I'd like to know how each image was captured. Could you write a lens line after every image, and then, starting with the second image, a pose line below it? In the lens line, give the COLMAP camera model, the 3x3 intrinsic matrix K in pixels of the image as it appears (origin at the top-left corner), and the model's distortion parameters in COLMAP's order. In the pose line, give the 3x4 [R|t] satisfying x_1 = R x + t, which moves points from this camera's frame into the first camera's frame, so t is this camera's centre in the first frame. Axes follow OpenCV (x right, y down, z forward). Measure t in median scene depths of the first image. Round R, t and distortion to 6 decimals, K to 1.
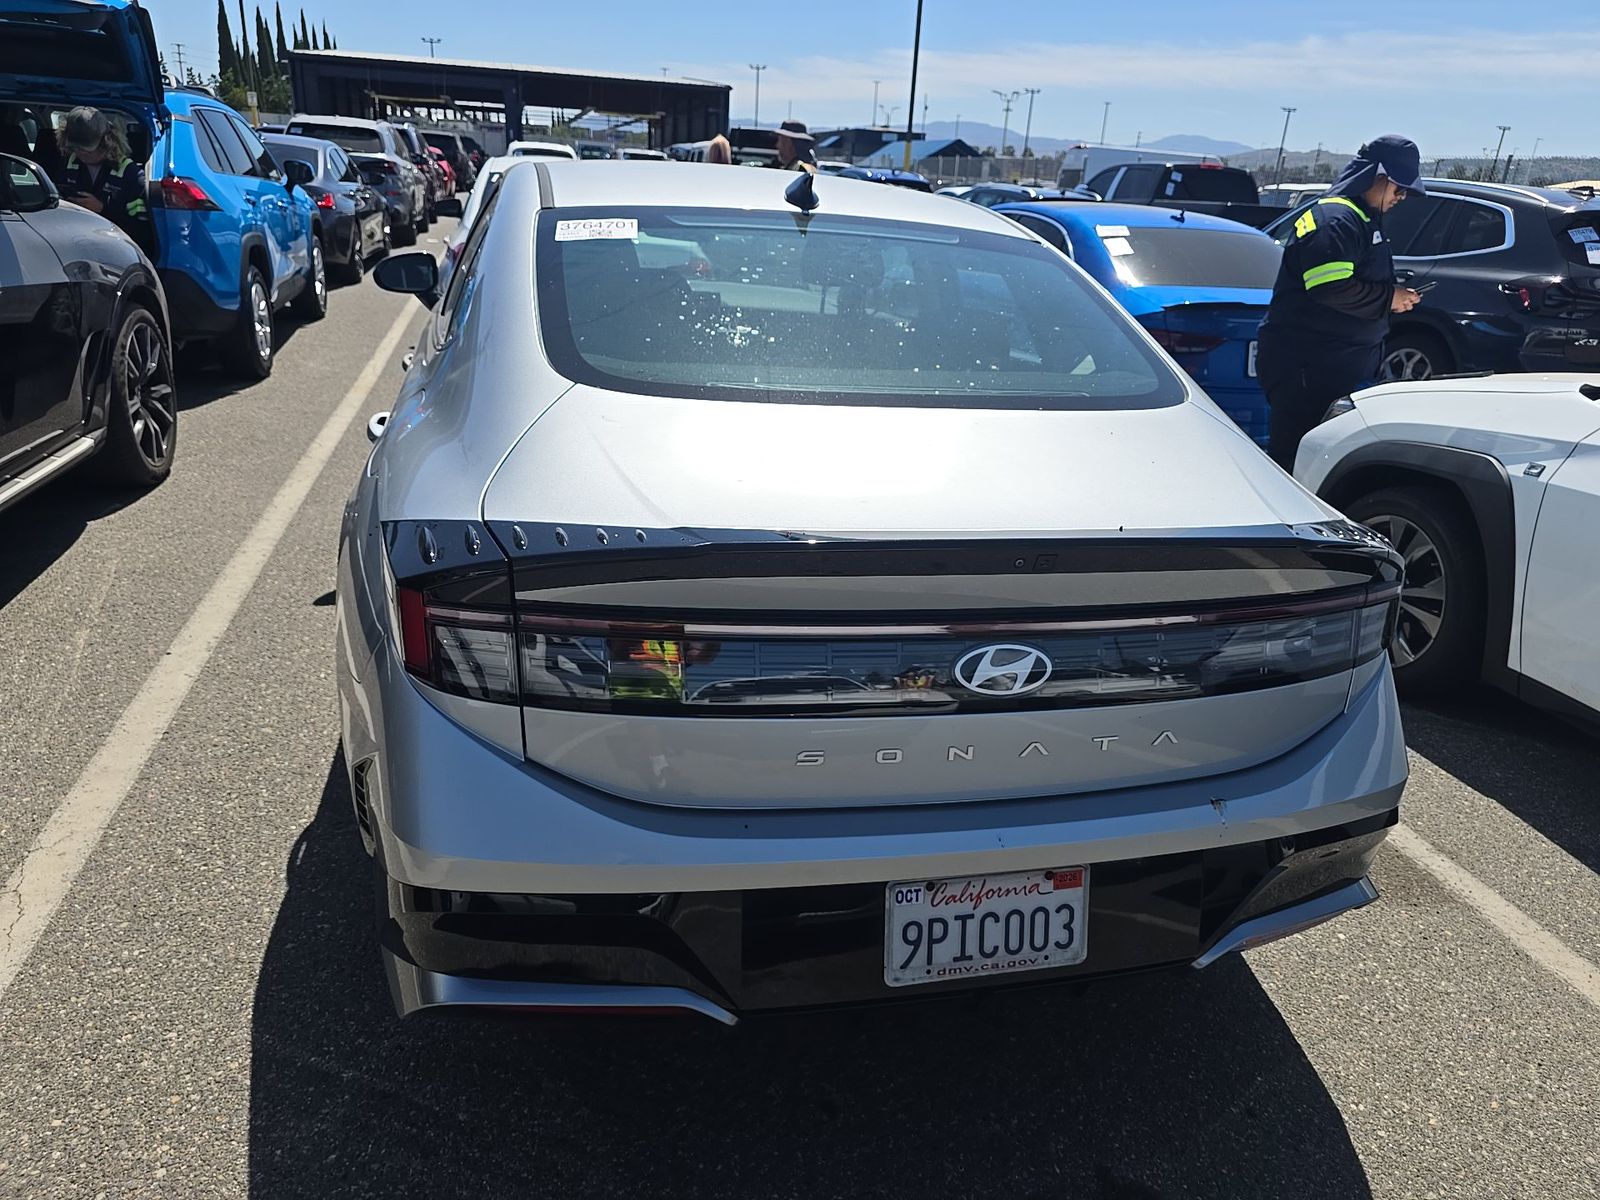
lens RADIAL K [[1094.5, 0, 796.7], [0, 1094.5, 597.1], [0, 0, 1]] dist [0.023026, -0.023504]
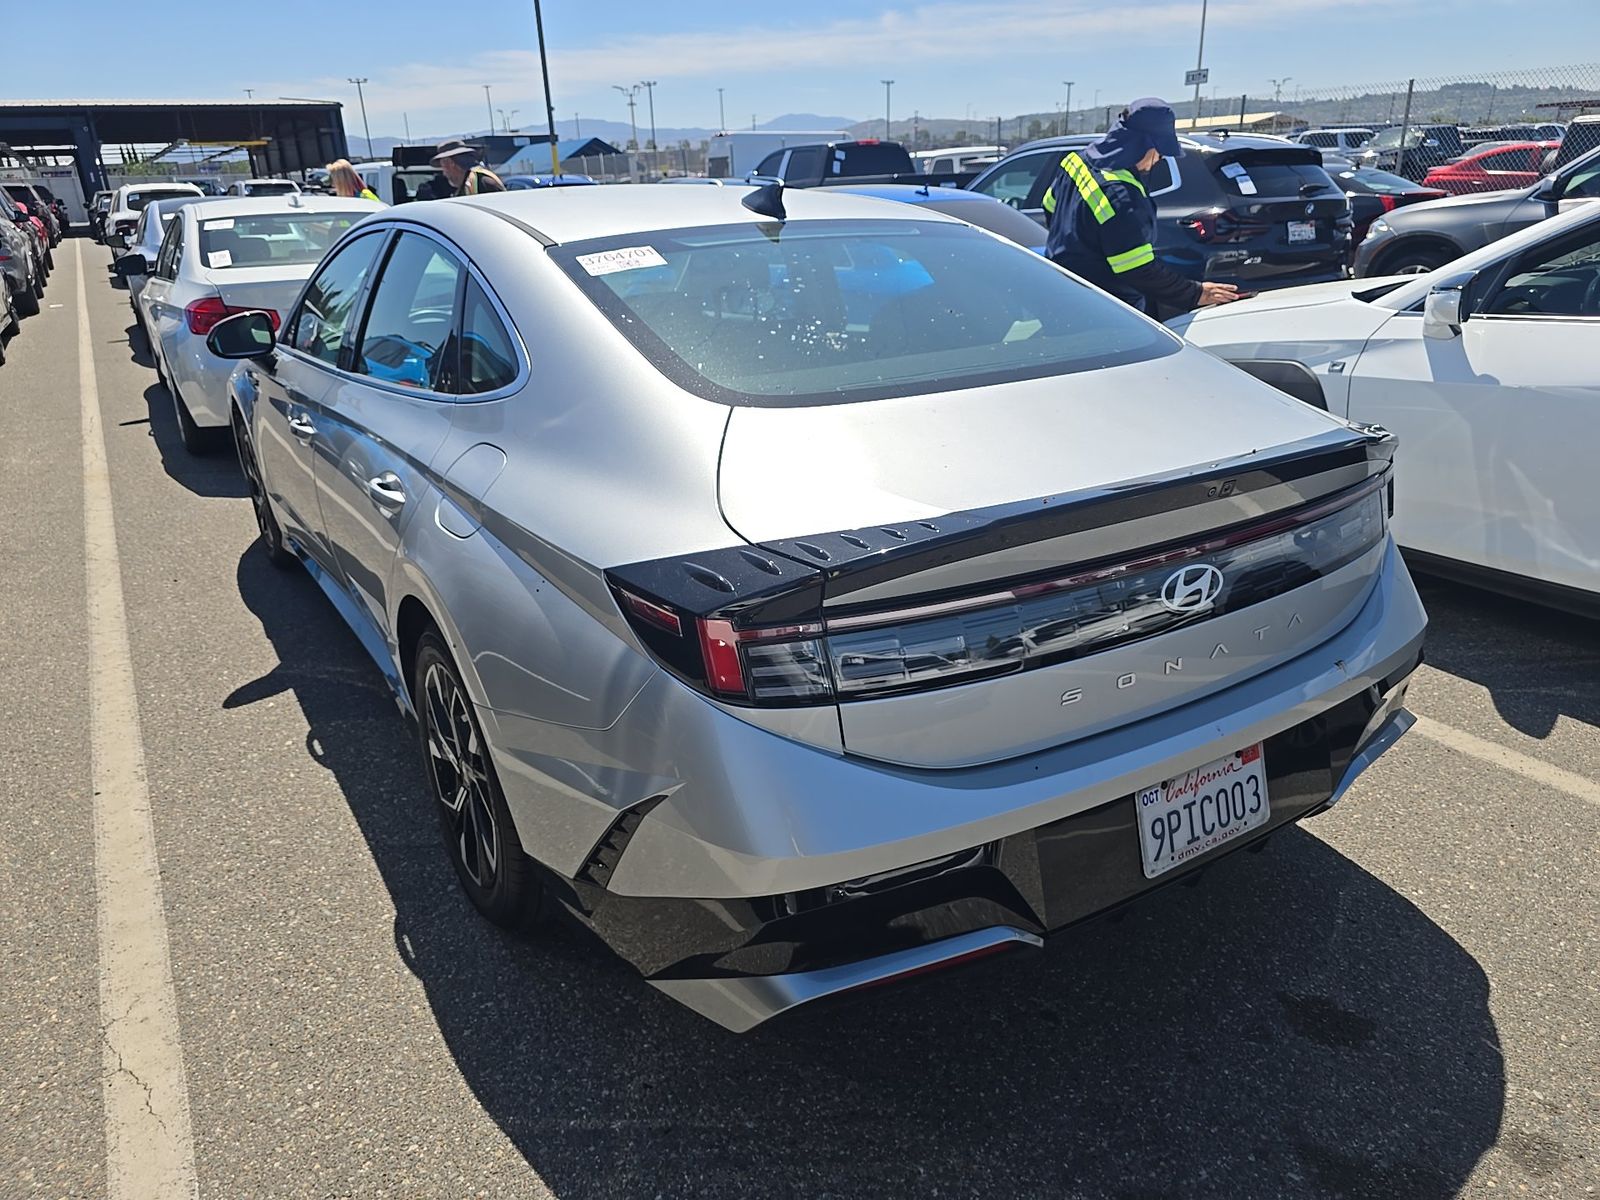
lens RADIAL K [[1094.5, 0, 802.3], [0, 1094.5, 601.0], [0, 0, 1]] dist [0.023026, -0.023504]
pose [[0.946495, -0.198695, 0.254297, -0.326047], [0.197075, 0.979863, 0.032099, -0.024945], [-0.255554, 0.019734, 0.966593, -0.013967]]
